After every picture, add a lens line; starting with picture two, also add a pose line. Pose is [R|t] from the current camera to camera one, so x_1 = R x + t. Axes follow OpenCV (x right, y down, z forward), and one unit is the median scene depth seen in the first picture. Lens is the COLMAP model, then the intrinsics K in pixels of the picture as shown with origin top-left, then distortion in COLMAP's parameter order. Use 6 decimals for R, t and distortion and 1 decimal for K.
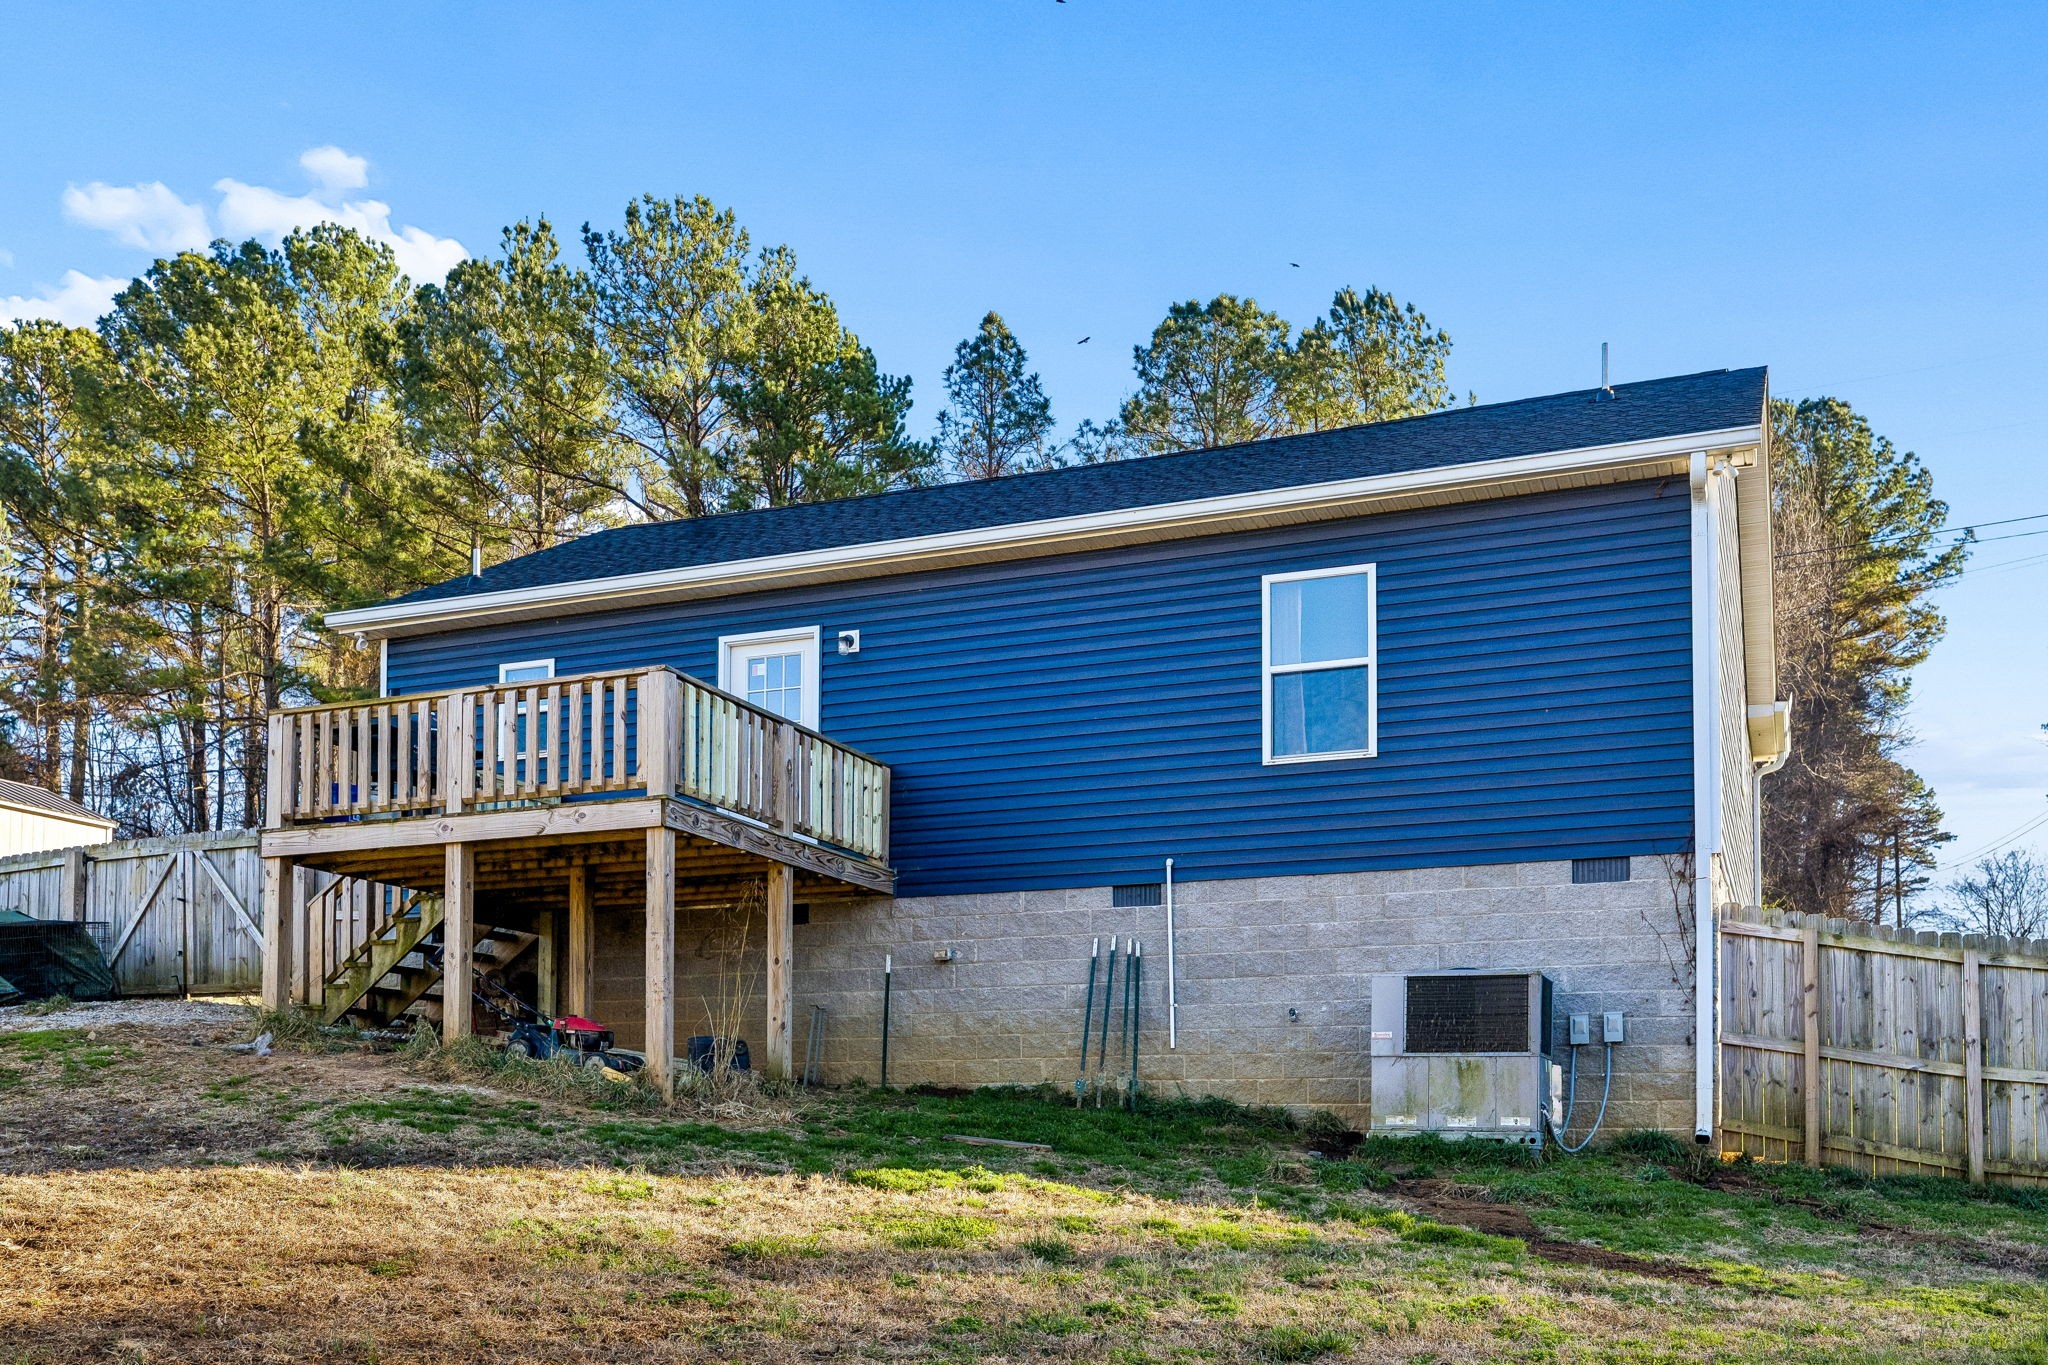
lens RADIAL K [[2039.9, 0, 1024.0], [0, 2039.9, 682.5], [0, 0, 1]] dist [-0.000381, 0.008730]
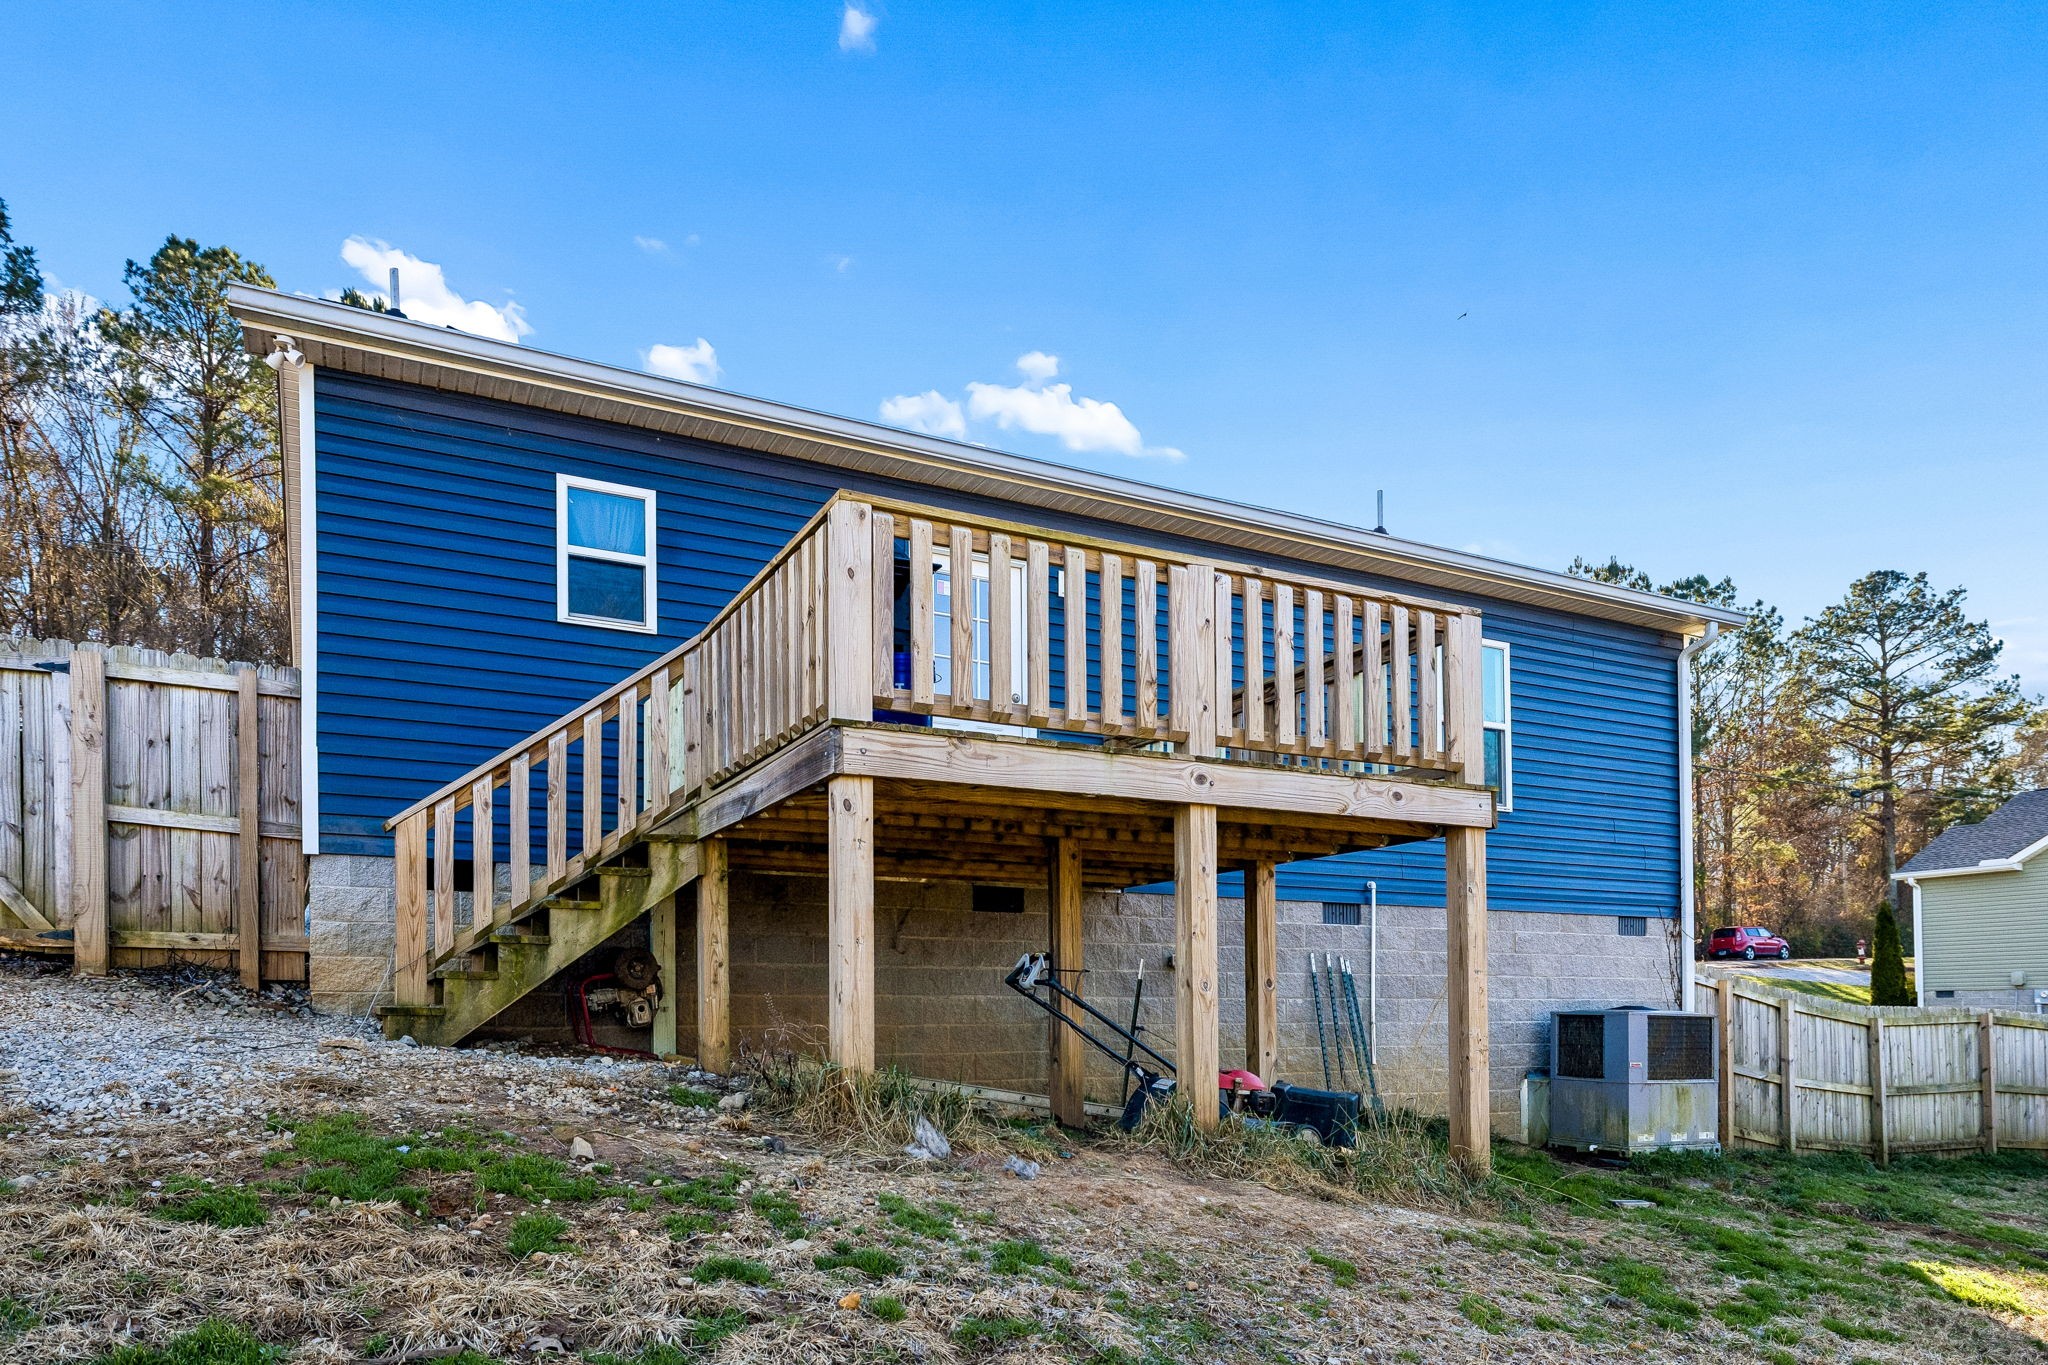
lens RADIAL K [[1342.4, 0, 980.5], [0, 1342.4, 836.8], [0, 0, 1]] dist [-0.001846, -0.000889]
pose [[0.631976, 0.095879, 0.769034, -0.582803], [-0.184027, 0.982501, 0.028738, 0.081468], [-0.752821, -0.159685, 0.638562, 0.721046]]
